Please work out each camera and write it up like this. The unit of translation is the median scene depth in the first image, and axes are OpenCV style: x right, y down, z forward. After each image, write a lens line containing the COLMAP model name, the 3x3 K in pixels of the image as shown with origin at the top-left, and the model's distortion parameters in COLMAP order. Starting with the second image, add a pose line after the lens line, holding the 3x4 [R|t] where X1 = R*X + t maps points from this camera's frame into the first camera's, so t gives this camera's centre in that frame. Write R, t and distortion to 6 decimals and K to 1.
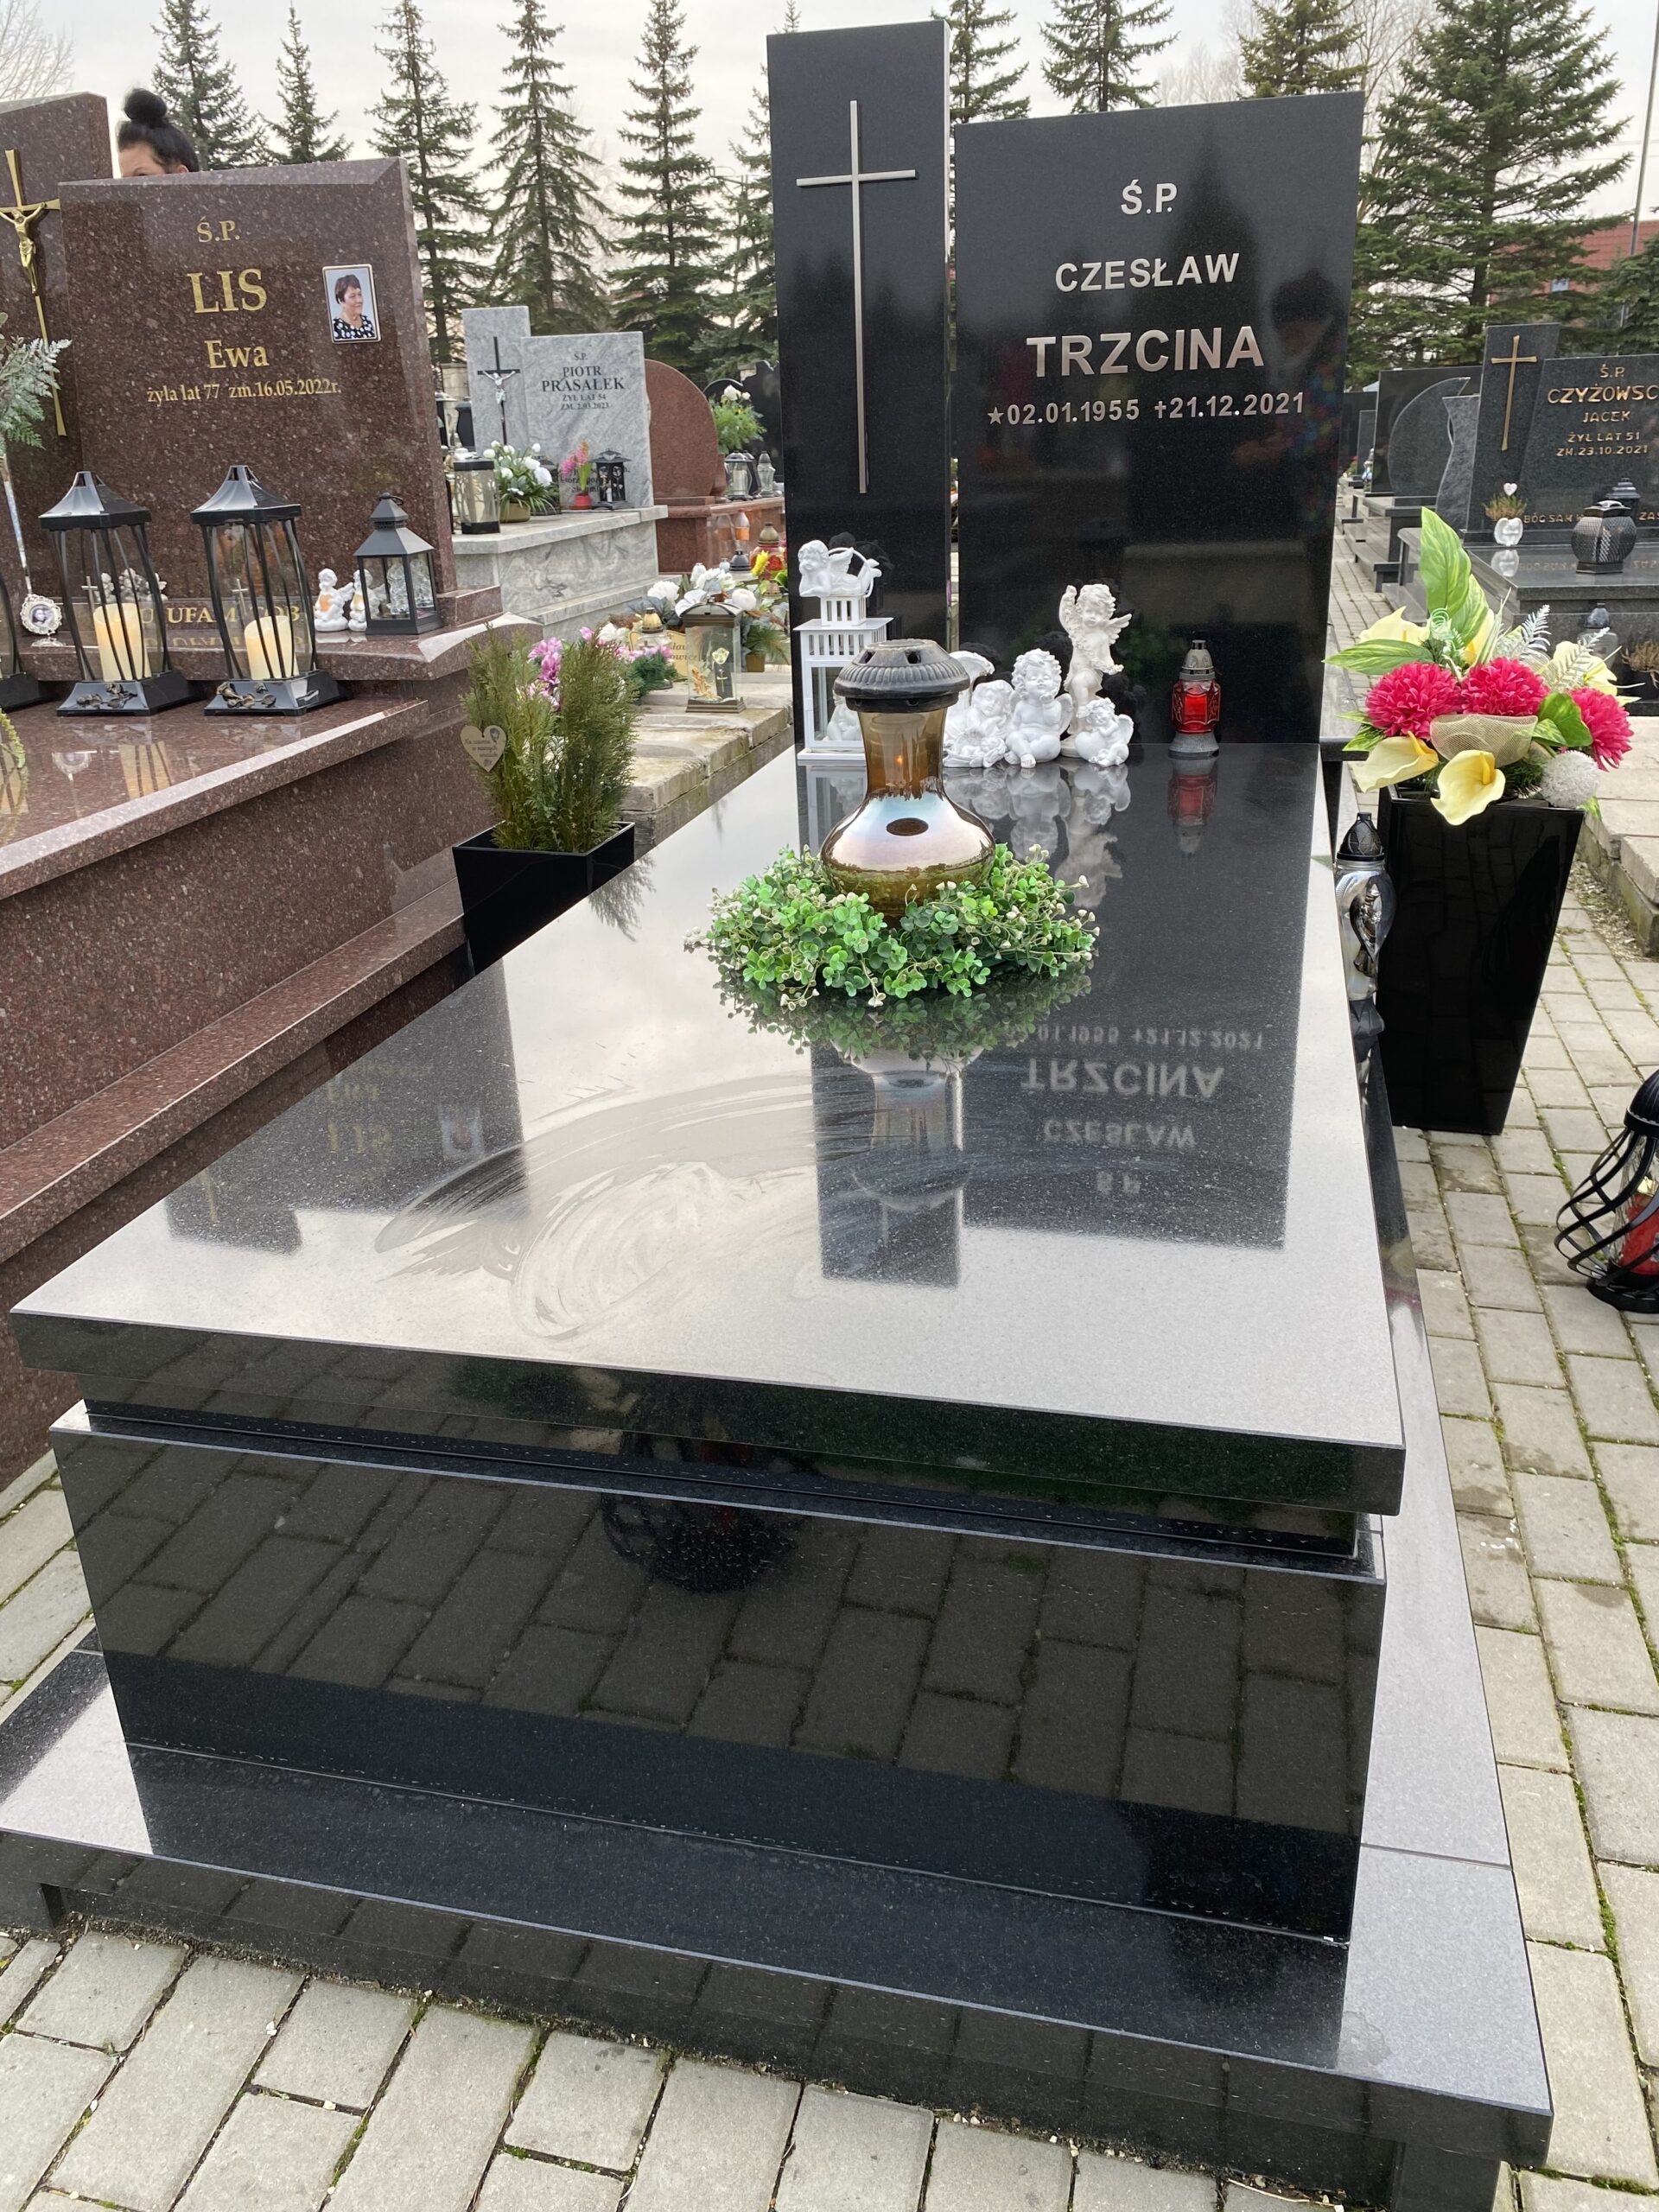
lens RADIAL K [[1691.9, 0, 829.5], [0, 1691.9, 1106.0], [0, 0, 1]] dist [0.012519, -0.006148]
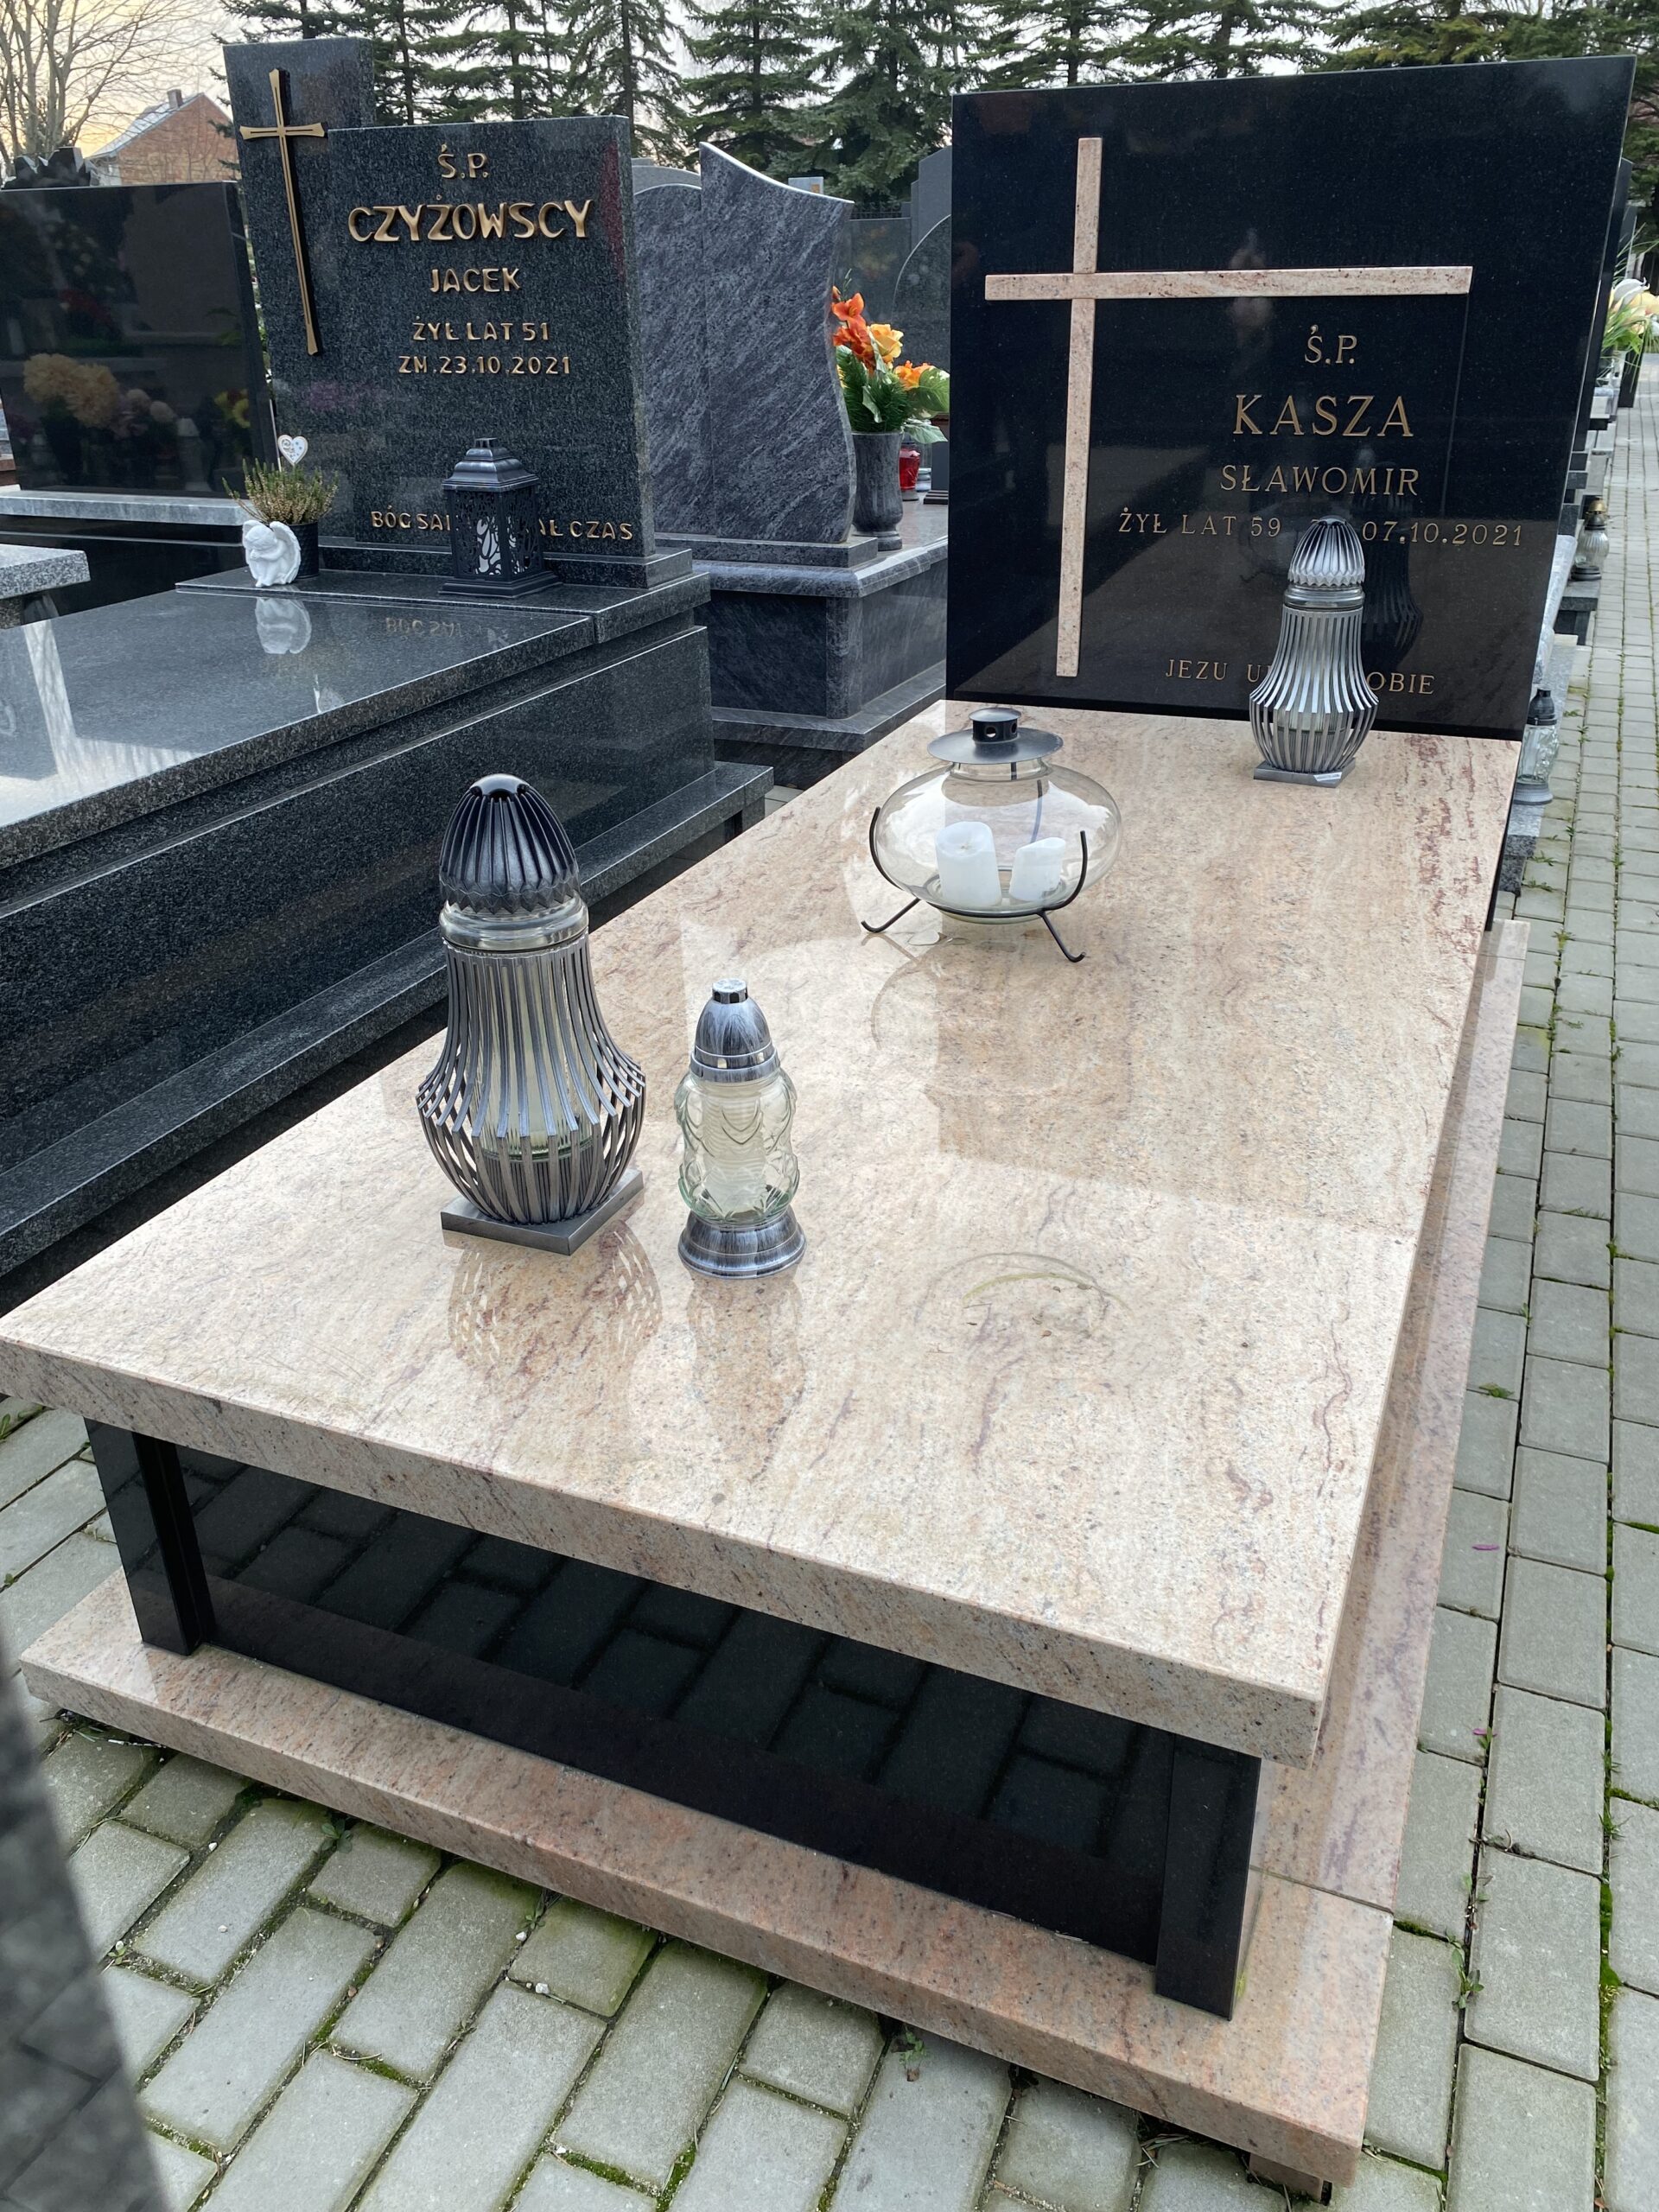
lens RADIAL K [[1691.9, 0, 829.5], [0, 1691.9, 1106.0], [0, 0, 1]] dist [0.012519, -0.006148]
pose [[0.986323, 0.091802, -0.136894, 0.118797], [-0.080866, 0.993228, 0.083420, -0.048102], [0.143625, -0.071209, 0.987067, 0.114751]]
